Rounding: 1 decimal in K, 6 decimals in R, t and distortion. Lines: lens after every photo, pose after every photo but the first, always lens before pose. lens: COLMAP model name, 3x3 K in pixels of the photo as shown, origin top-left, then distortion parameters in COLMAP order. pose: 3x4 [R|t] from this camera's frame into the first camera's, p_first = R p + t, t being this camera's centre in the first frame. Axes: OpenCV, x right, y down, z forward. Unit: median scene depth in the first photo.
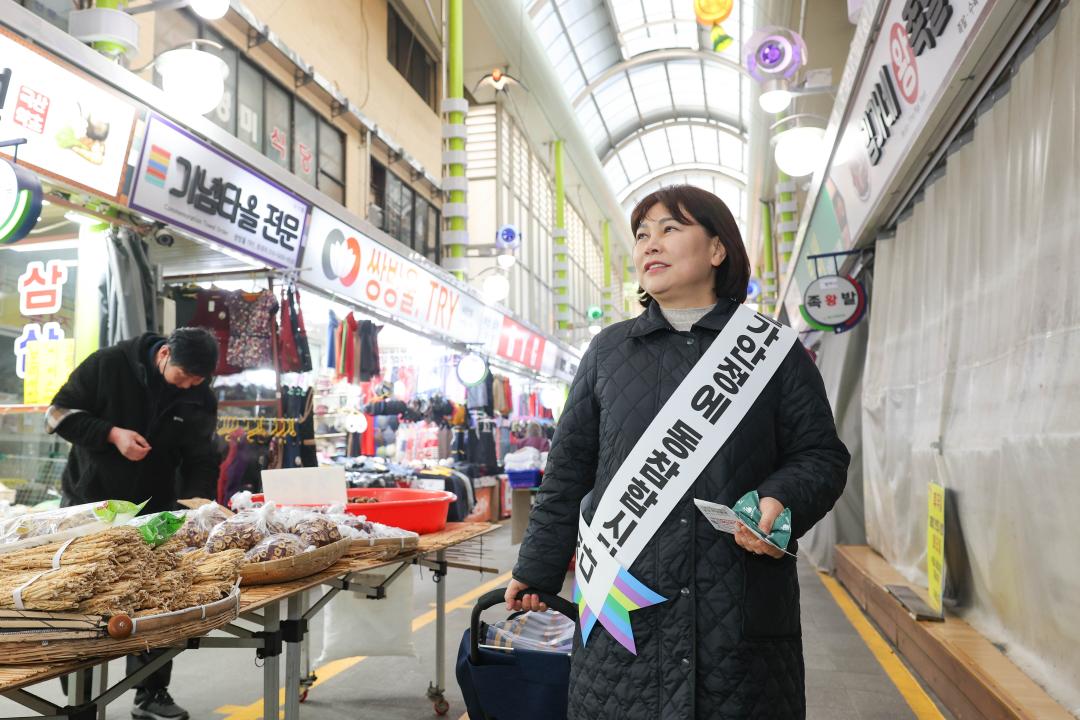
lens RADIAL K [[821.0, 0, 540.0], [0, 821.0, 360.0], [0, 0, 1]] dist [-0.002871, -0.002052]
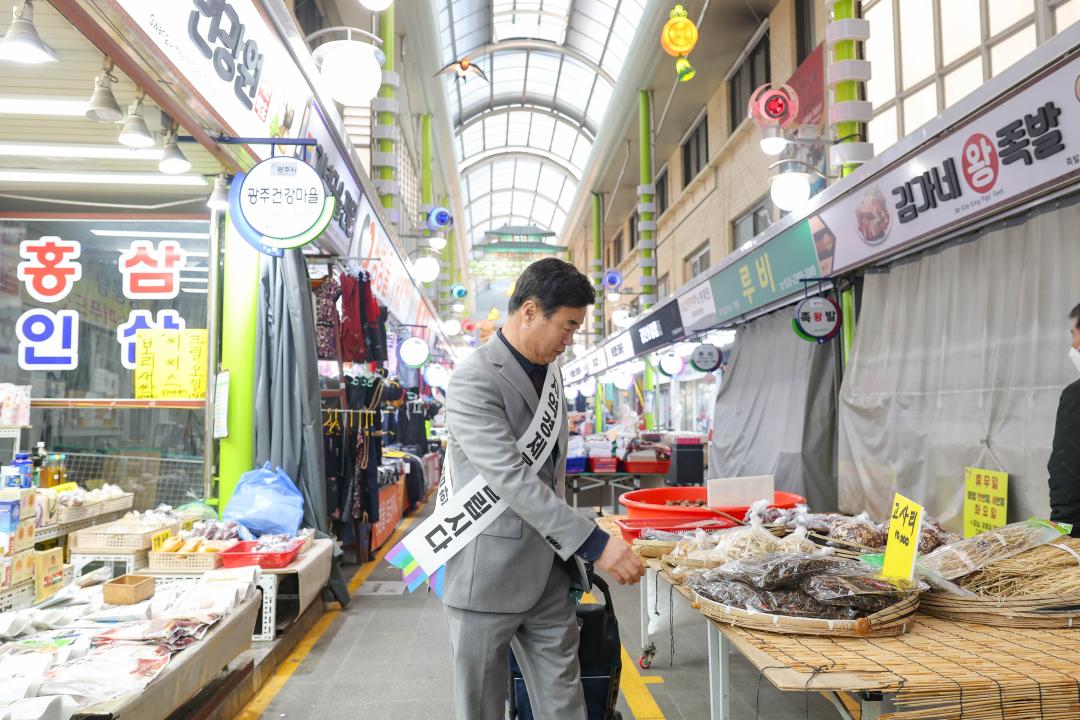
lens RADIAL K [[845.6, 0, 556.9], [0, 845.6, 357.0], [0, 0, 1]] dist [-0.000559, -0.007929]
pose [[0.923642, 0.026141, 0.382364, -0.471799], [-0.042524, 0.998501, 0.034458, -0.037247], [-0.380890, -0.048087, 0.923369, -0.031731]]
